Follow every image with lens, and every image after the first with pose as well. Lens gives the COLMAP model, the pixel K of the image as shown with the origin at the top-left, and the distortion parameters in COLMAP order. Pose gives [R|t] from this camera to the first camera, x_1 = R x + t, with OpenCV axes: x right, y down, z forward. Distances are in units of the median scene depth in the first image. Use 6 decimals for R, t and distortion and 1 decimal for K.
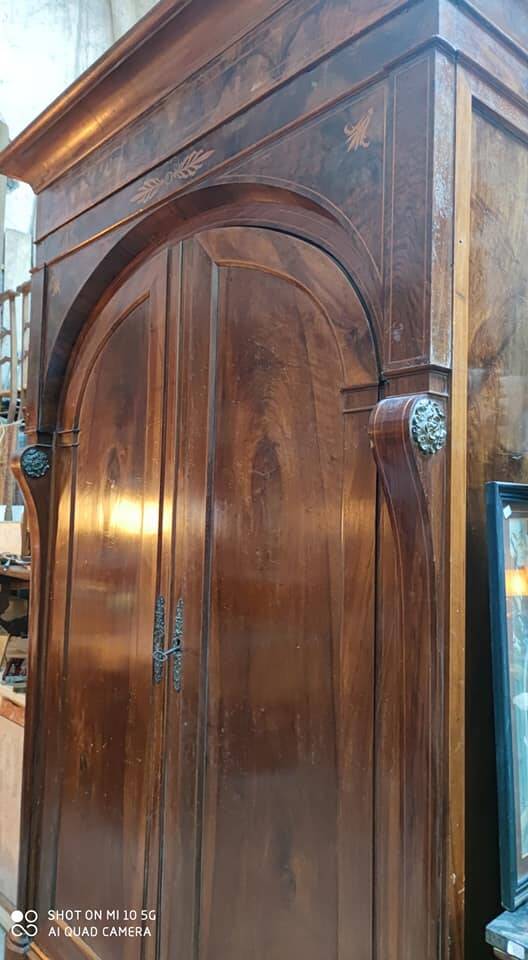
lens RADIAL K [[698.1, 0, 246.4], [0, 698.1, 474.5], [0, 0, 1]] dist [0.078088, -0.079447]
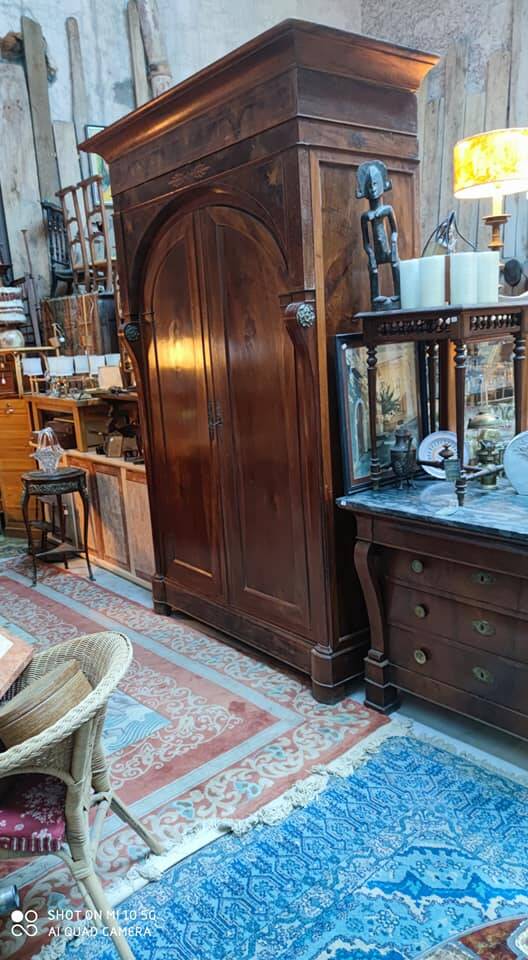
lens RADIAL K [[703.0, 0, 252.8], [0, 703.0, 477.1], [0, 0, 1]] dist [0.062238, -0.058604]
pose [[0.994006, -0.079389, -0.075158, 0.166244], [0.095837, 0.963570, 0.249696, -0.123652], [0.052597, -0.255402, 0.965403, -1.221302]]
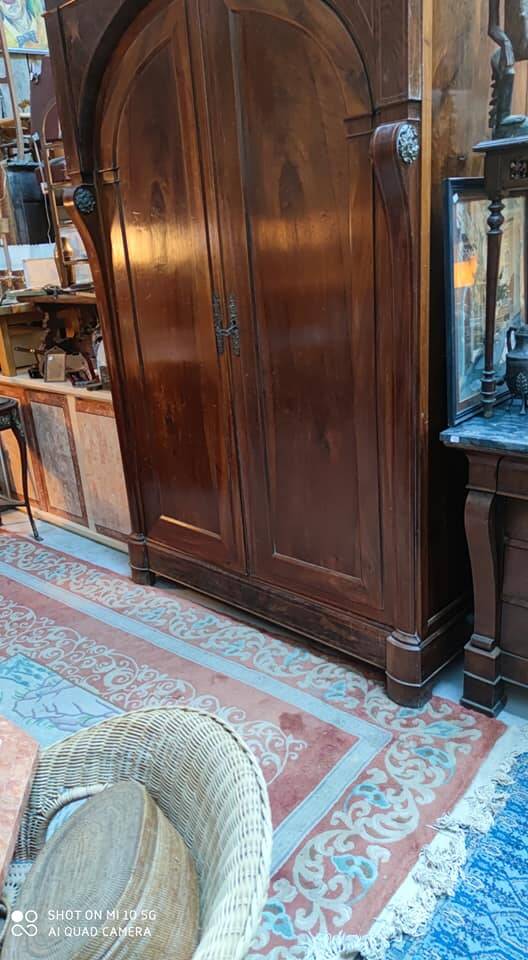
lens RADIAL K [[698.1, 0, 250.6], [0, 698.1, 479.8], [0, 0, 1]] dist [0.078088, -0.079447]
pose [[0.990889, -0.126915, 0.045070, -0.197083], [0.100453, 0.919366, 0.380363, -0.013539], [-0.089709, -0.372370, 0.923738, -0.547716]]
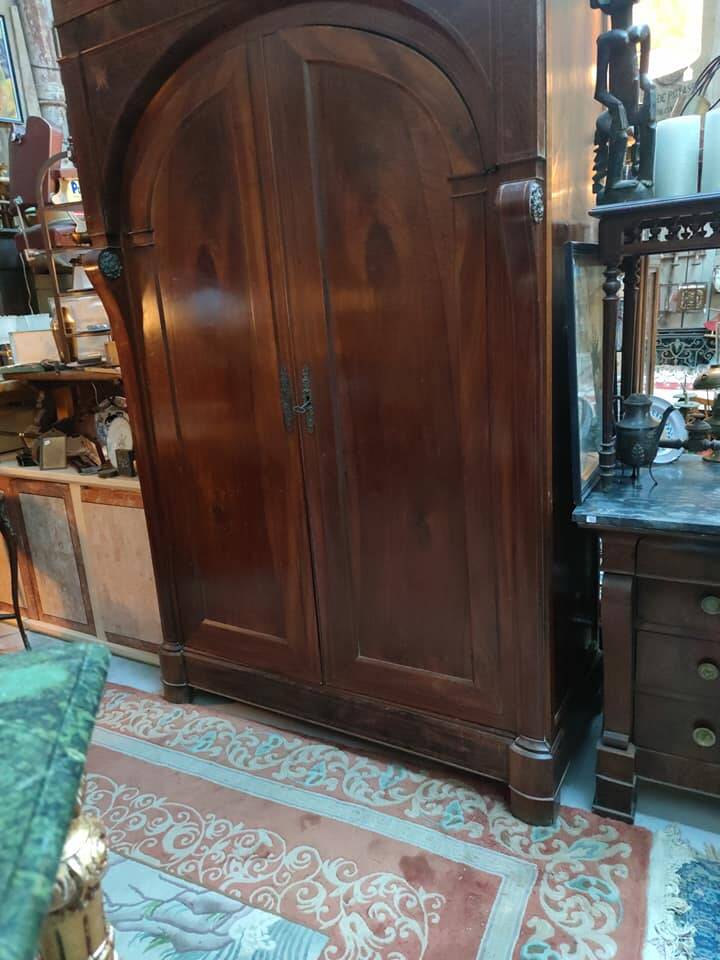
lens RADIAL K [[675.9, 0, 353.1], [0, 675.9, 470.5], [0, 0, 1]] dist [0.062702, -0.055500]
pose [[0.946784, -0.170357, 0.273091, -0.439458], [0.083767, 0.949628, 0.301976, -0.003779], [-0.310779, -0.263030, 0.913363, -0.231952]]
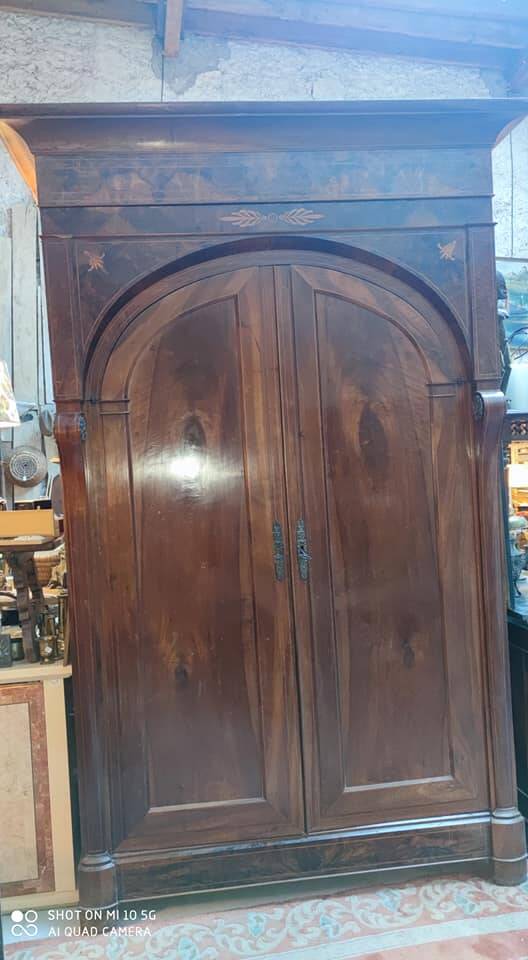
lens RADIAL K [[703.0, 0, 251.8], [0, 703.0, 481.8], [0, 0, 1]] dist [0.062238, -0.058604]
pose [[0.575309, -0.083653, 0.813647, -1.556887], [0.026307, 0.996134, 0.083814, -0.030523], [-0.817513, -0.026814, 0.575286, 0.275743]]
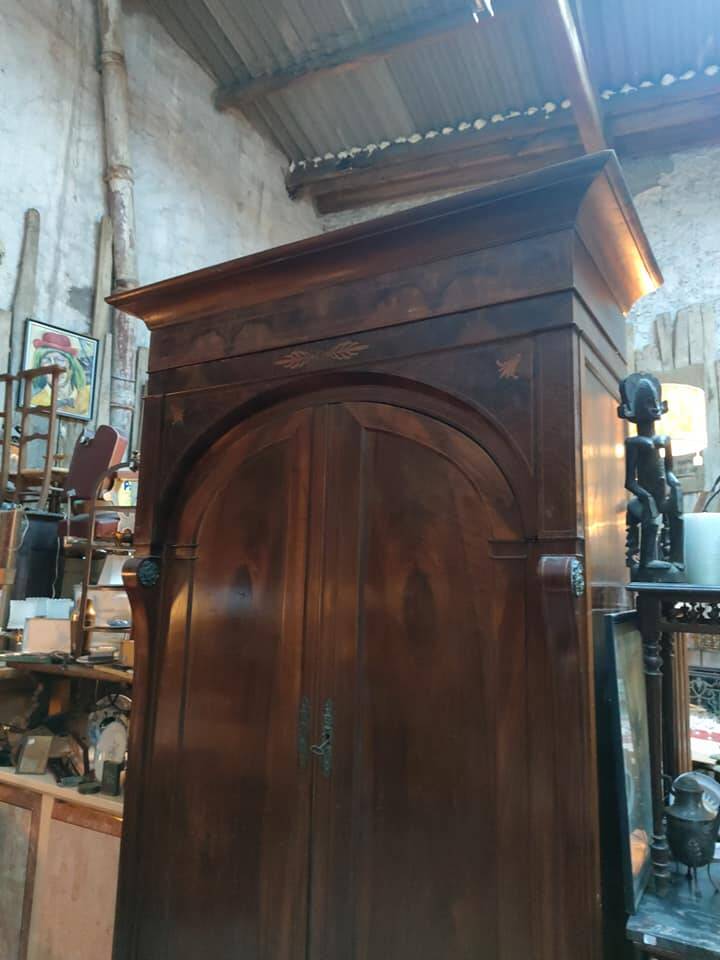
lens RADIAL K [[675.9, 0, 365.9], [0, 675.9, 481.2], [0, 0, 1]] dist [0.062702, -0.055500]
pose [[0.950105, 0.042055, 0.309083, -0.477046], [-0.015622, 0.996042, -0.087505, -0.109516], [-0.311540, 0.078310, 0.947001, -0.182339]]
